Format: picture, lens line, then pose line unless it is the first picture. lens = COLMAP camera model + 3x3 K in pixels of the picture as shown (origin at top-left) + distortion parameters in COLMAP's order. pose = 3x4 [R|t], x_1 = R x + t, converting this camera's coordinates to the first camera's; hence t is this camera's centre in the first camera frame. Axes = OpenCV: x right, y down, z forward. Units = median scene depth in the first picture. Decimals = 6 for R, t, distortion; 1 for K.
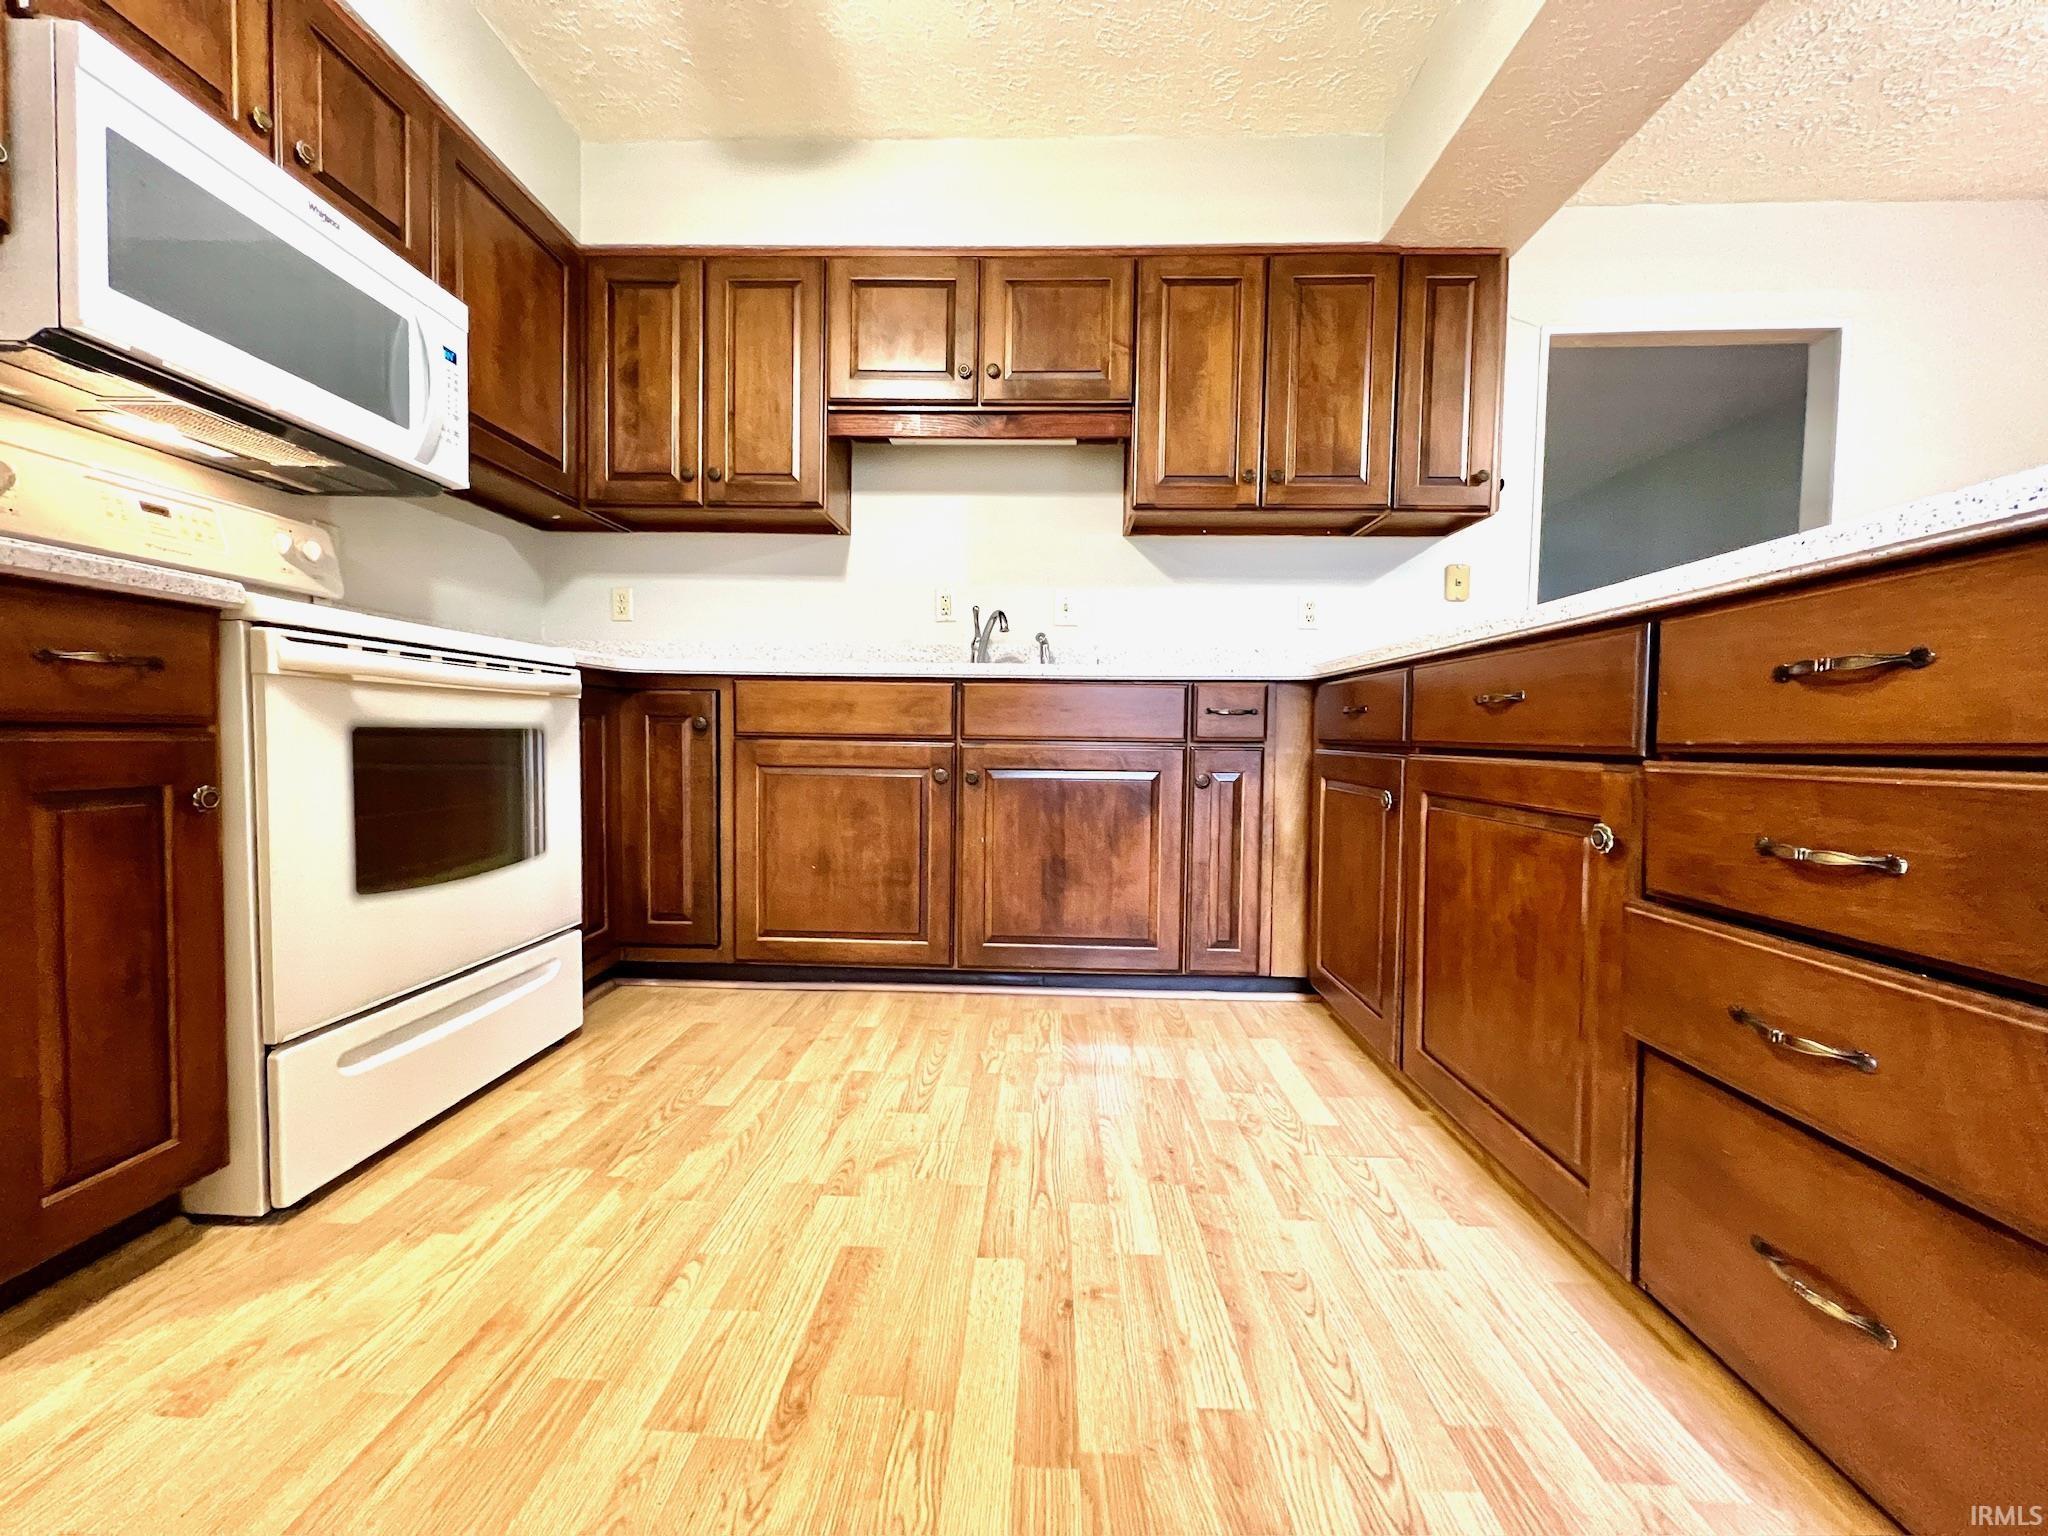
lens RADIAL K [[815.8, 0, 1019.5], [0, 815.8, 765.4], [0, 0, 1]] dist [-0.003747, 0.000722]
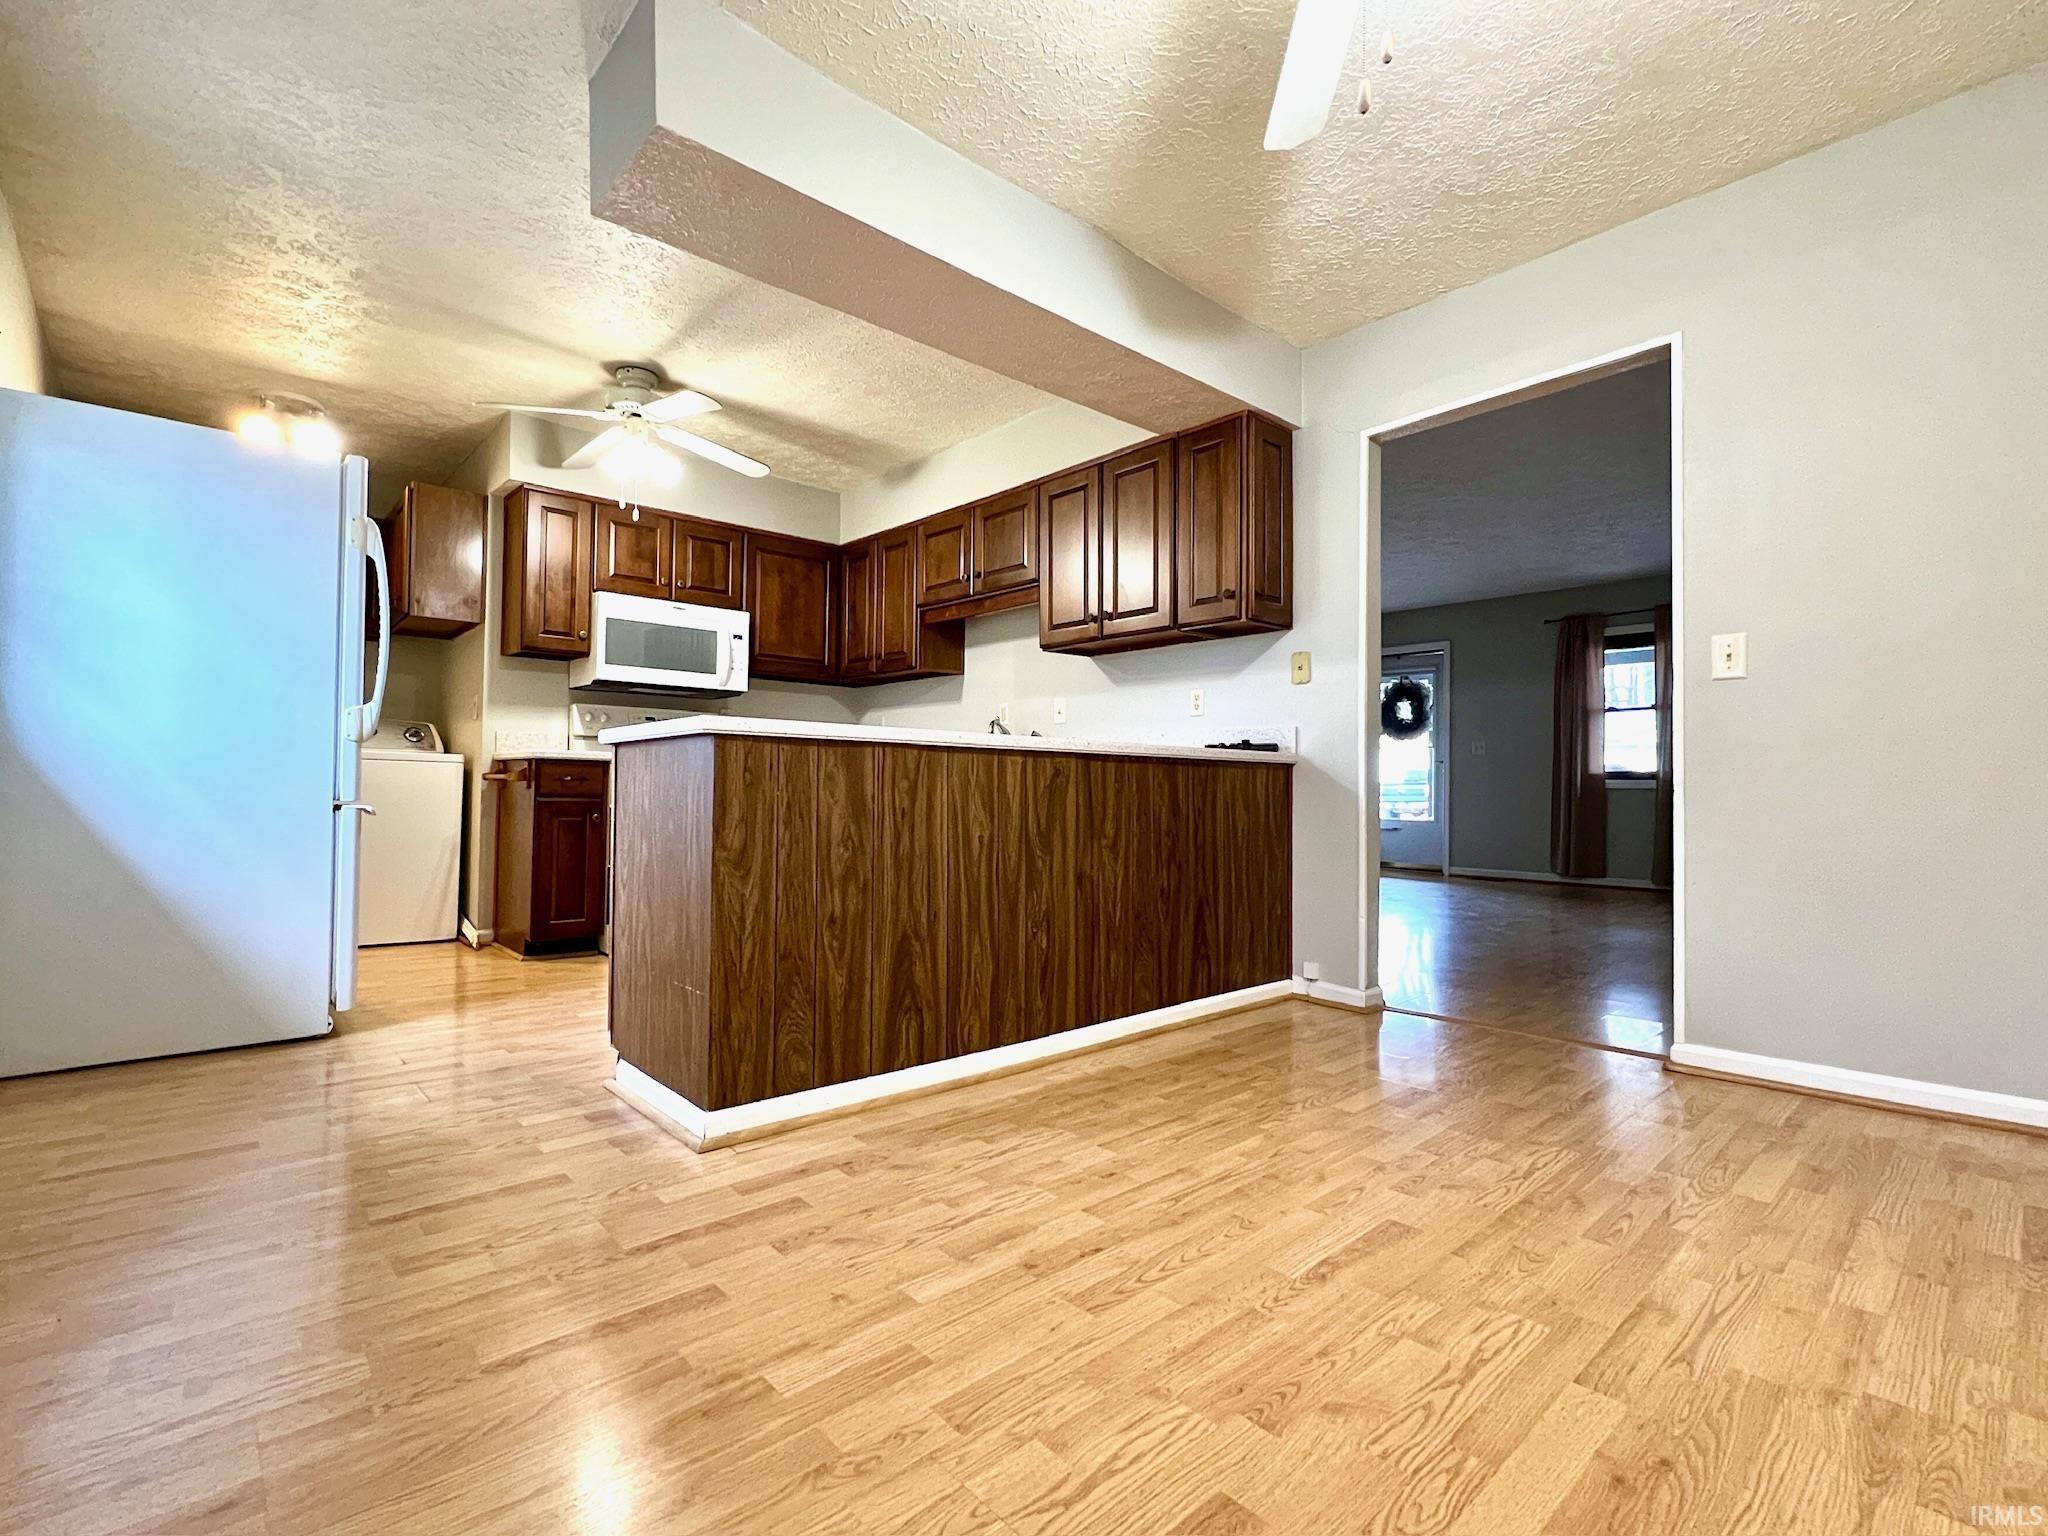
lens RADIAL K [[945.3, 0, 1020.5], [0, 945.3, 771.6], [0, 0, 1]] dist [-0.004876, -0.000285]
pose [[0.695275, -0.022209, -0.718401, 1.533760], [-0.030984, 0.997667, -0.060829, 0.015719], [0.718076, 0.064552, 0.692965, -0.228812]]
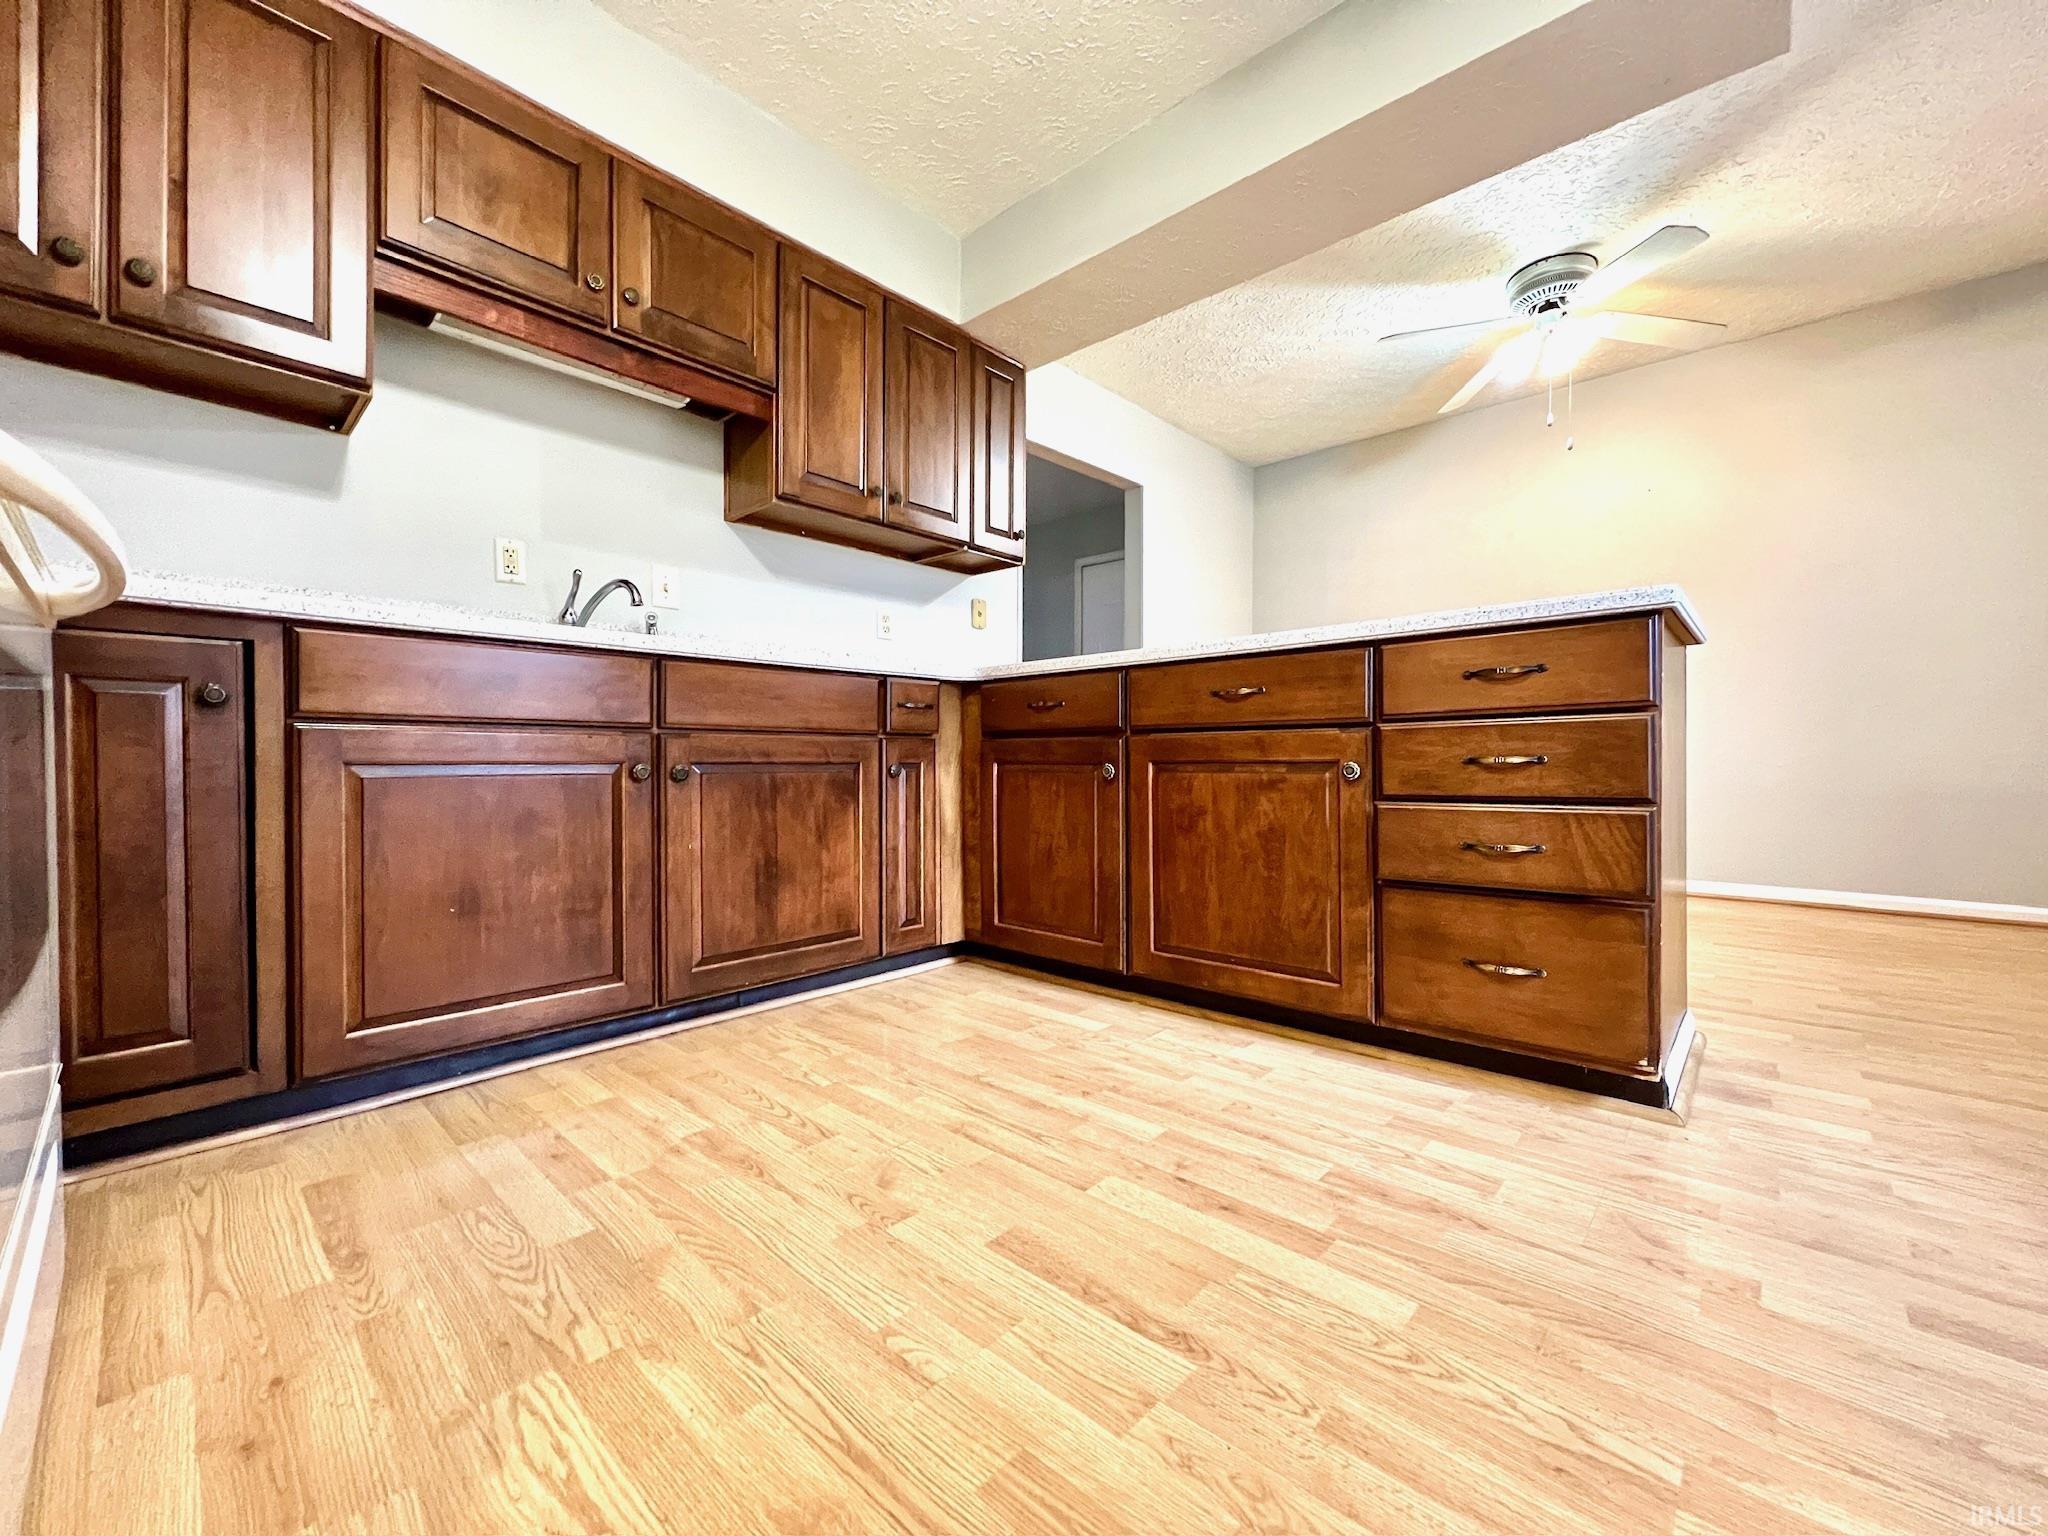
lens RADIAL K [[815.8, 0, 1021.4], [0, 815.8, 766.1], [0, 0, 1]] dist [-0.003747, 0.000722]
pose [[0.652164, -0.019068, 0.757838, -0.472797], [0.041842, 0.999065, -0.010870, 0.031821], [-0.756922, 0.038798, 0.652352, 0.184702]]
